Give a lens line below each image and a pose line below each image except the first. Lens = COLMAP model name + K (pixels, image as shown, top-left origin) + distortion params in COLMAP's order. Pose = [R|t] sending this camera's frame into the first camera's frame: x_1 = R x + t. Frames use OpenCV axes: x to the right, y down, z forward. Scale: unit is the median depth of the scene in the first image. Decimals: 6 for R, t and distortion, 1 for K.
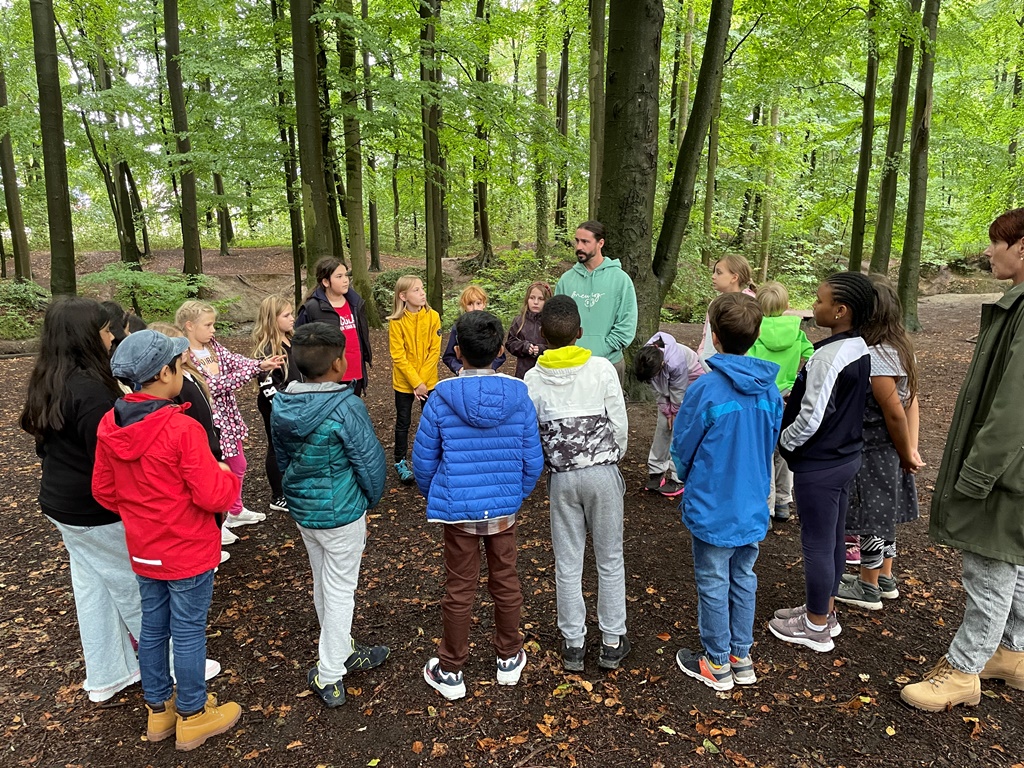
lens RADIAL K [[771.8, 0, 513.0], [0, 771.8, 384.8], [0, 0, 1]] dist [0.010415, 0.001539]
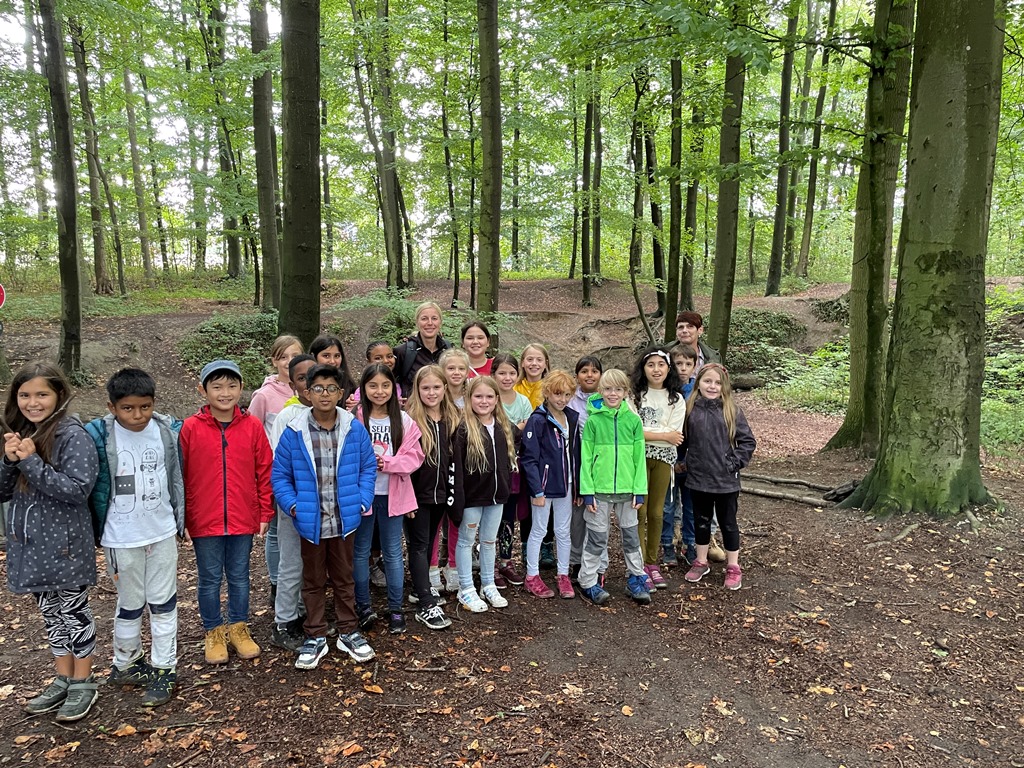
lens RADIAL K [[771.8, 0, 511.4], [0, 771.8, 381.7], [0, 0, 1]] dist [0.010415, 0.001539]
pose [[0.953550, 0.058040, -0.295589, -0.122904], [-0.074444, 0.996230, -0.044537, -0.036058], [0.291890, 0.064473, 0.954276, 0.252771]]
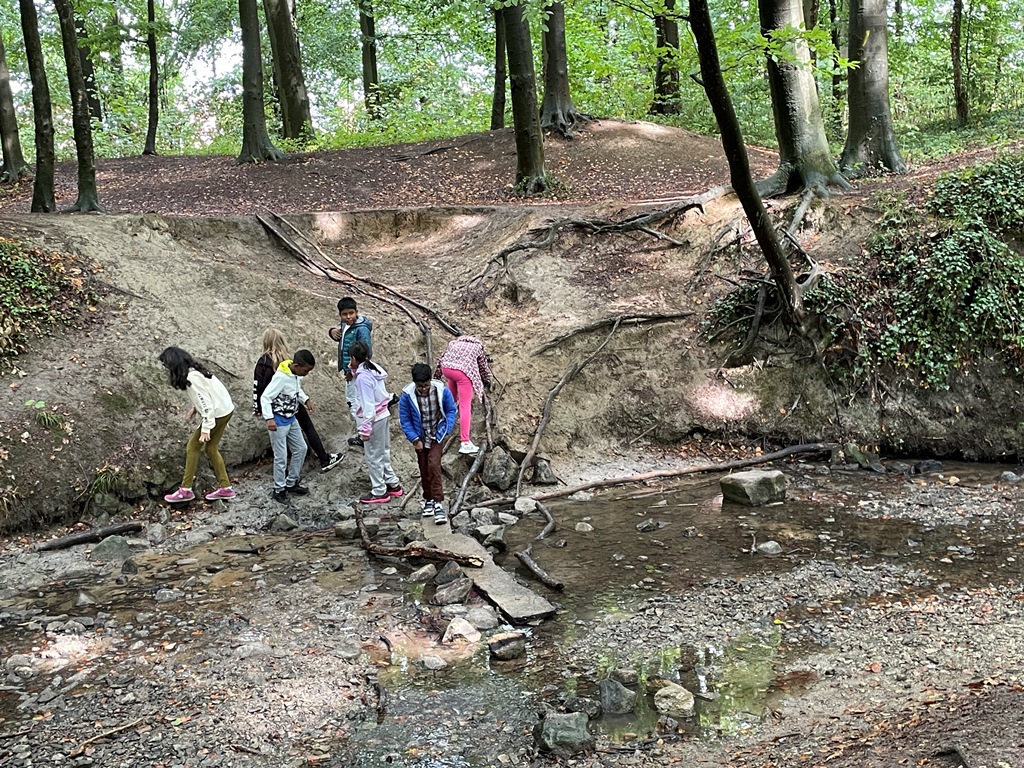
lens RADIAL K [[1300.2, 0, 512.7], [0, 1300.2, 383.7], [0, 0, 1]] dist [0.019329, 0.000000]
pose [[0.968725, -0.007178, -0.248033, -0.204644], [-0.003400, 0.999104, -0.042195, -0.083572], [0.248113, 0.041718, 0.967832, 0.705164]]
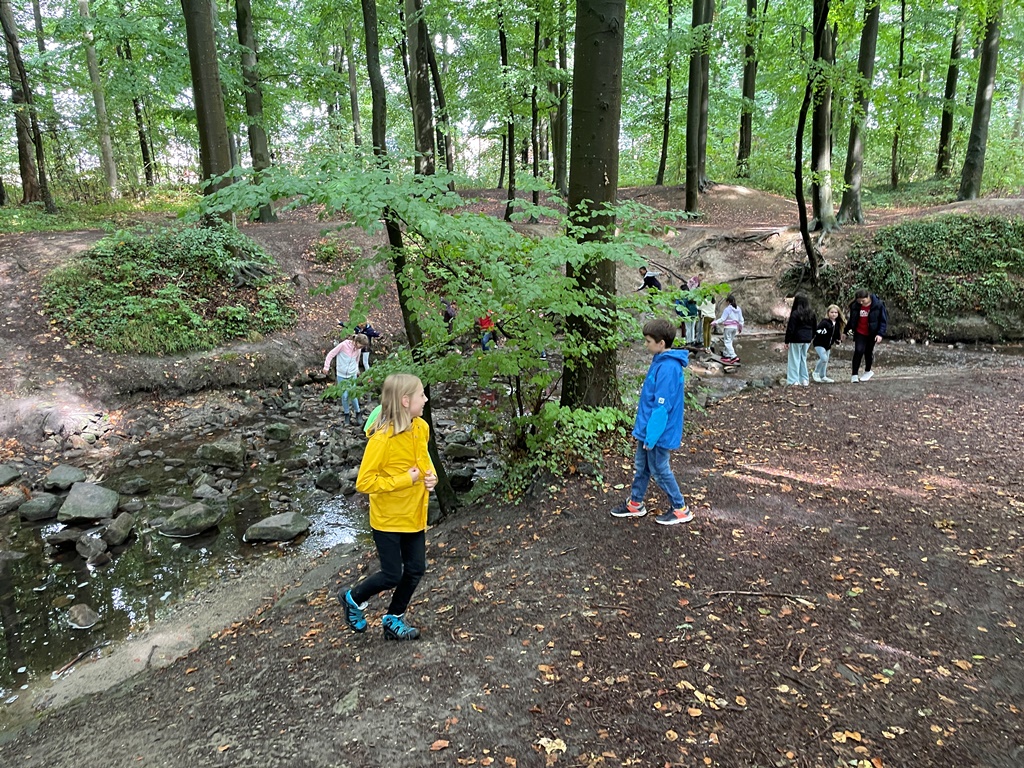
lens RADIAL K [[771.8, 0, 511.5], [0, 771.8, 386.3], [0, 0, 1]] dist [0.010415, 0.001539]
pose [[0.933680, 0.090537, -0.346474, -0.221427], [-0.074743, 0.995473, 0.058711, -0.058773], [0.350221, -0.028921, 0.936220, 0.481562]]
